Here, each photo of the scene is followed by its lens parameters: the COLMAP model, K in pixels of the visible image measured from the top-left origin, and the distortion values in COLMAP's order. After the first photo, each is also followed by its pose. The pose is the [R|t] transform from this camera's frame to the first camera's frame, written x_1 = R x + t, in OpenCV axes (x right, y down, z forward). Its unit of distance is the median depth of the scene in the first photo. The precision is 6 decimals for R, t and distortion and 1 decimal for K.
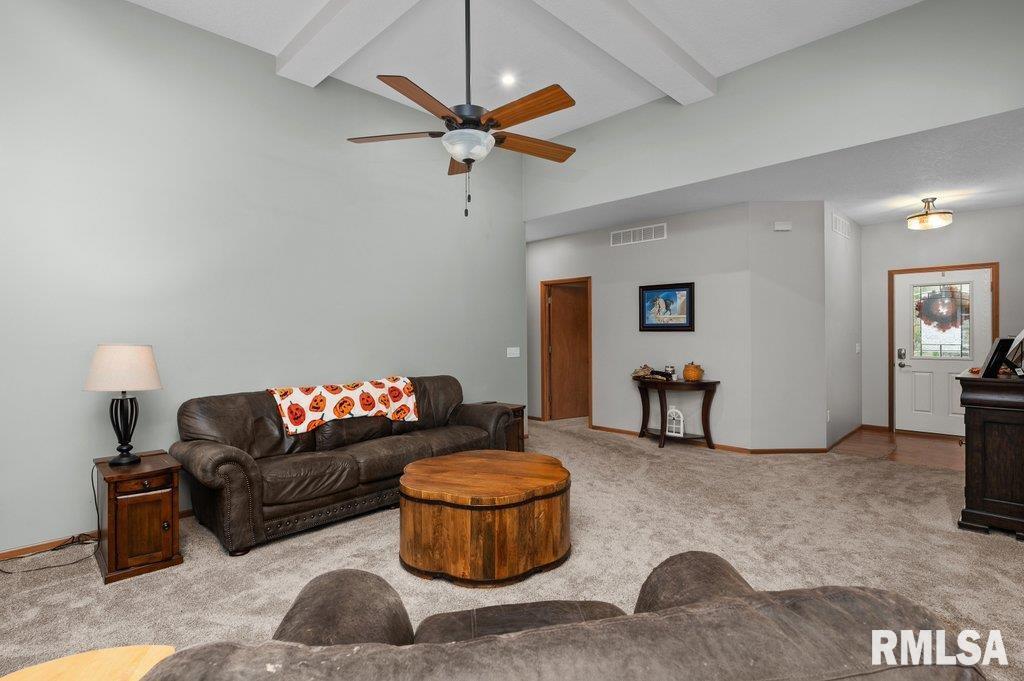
lens RADIAL K [[492.3, 0, 513.5], [0, 492.3, 335.3], [0, 0, 1]] dist [-0.013987, 0.001391]
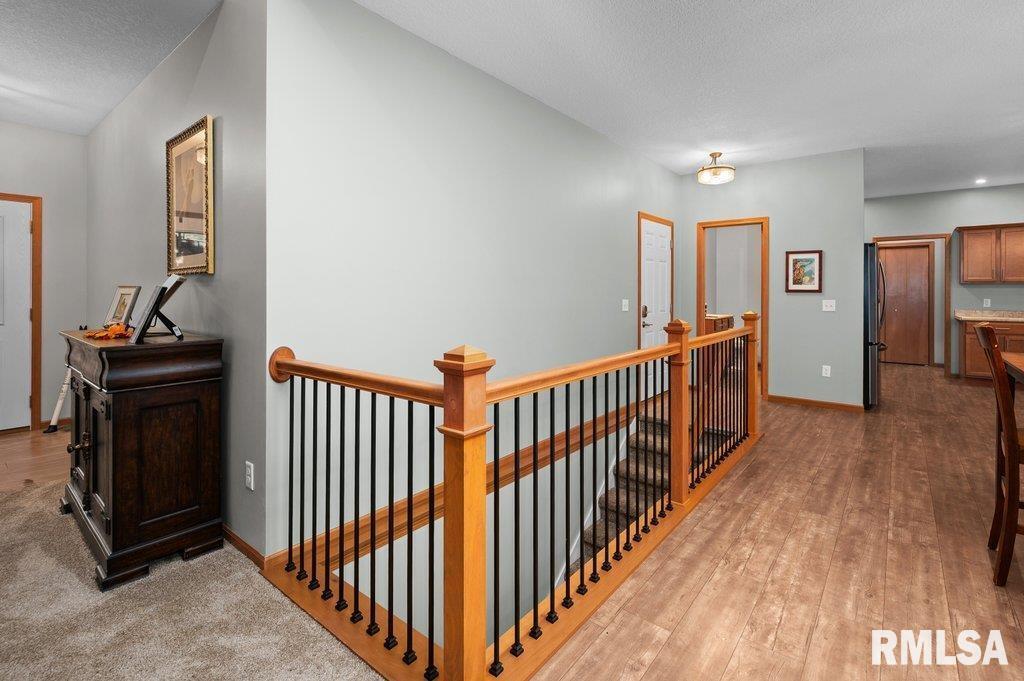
lens RADIAL K [[465.9, 0, 559.4], [0, 465.9, 291.2], [0, 0, 1]] dist [0.001004, 0.000043]
pose [[-0.145612, 0.007583, 0.989313, 0.135192], [0.007939, 0.999947, -0.006496, 0.012712], [-0.989310, 0.006908, -0.145665, 0.286926]]
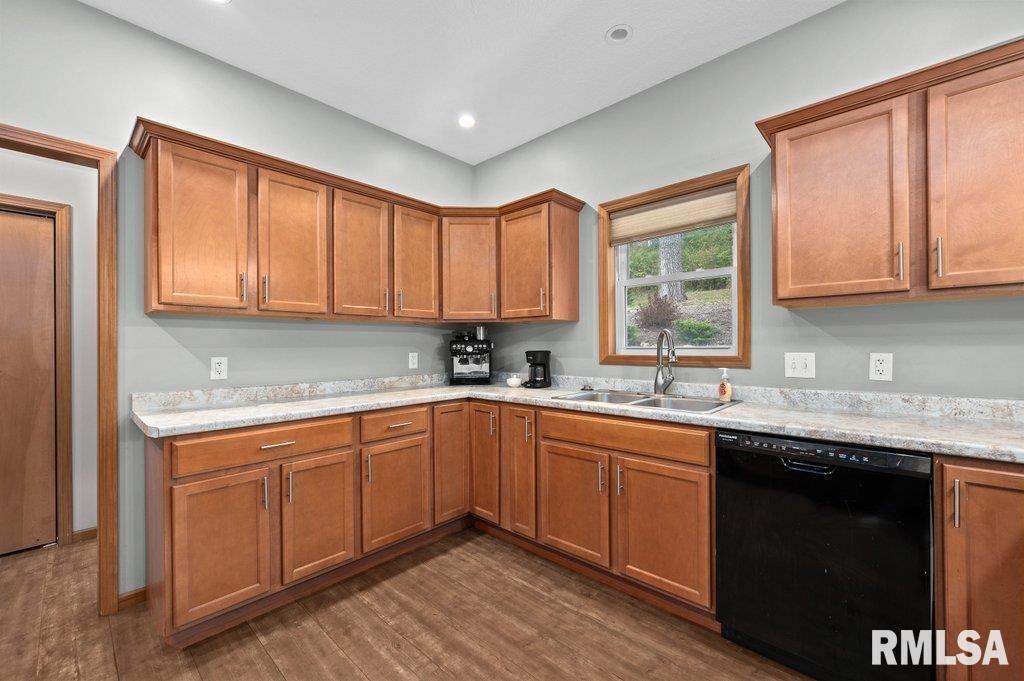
lens RADIAL K [[420.0, 0, 517.6], [0, 420.0, 343.2], [0, 0, 1]] dist [-0.005432, 0.000610]
pose [[-0.999278, 0.016137, -0.034382, 0.843500], [0.015967, 0.999859, 0.005230, 0.021863], [0.034461, 0.004677, -0.999395, -0.512366]]
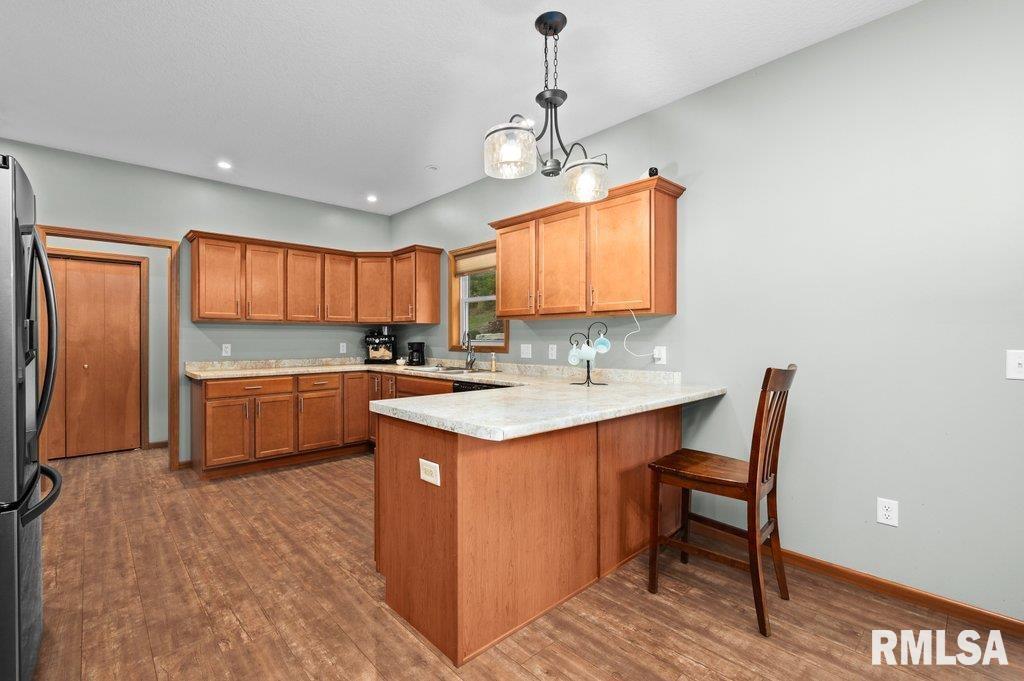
lens RADIAL K [[447.7, 0, 478.4], [0, 447.7, 337.1], [0, 0, 1]] dist [-0.002899, 0.000452]
pose [[-0.996862, 0.009294, 0.078618, 0.619261], [0.009872, 0.999927, 0.006962, 0.019268], [-0.078547, 0.007717, -0.996881, -0.183938]]
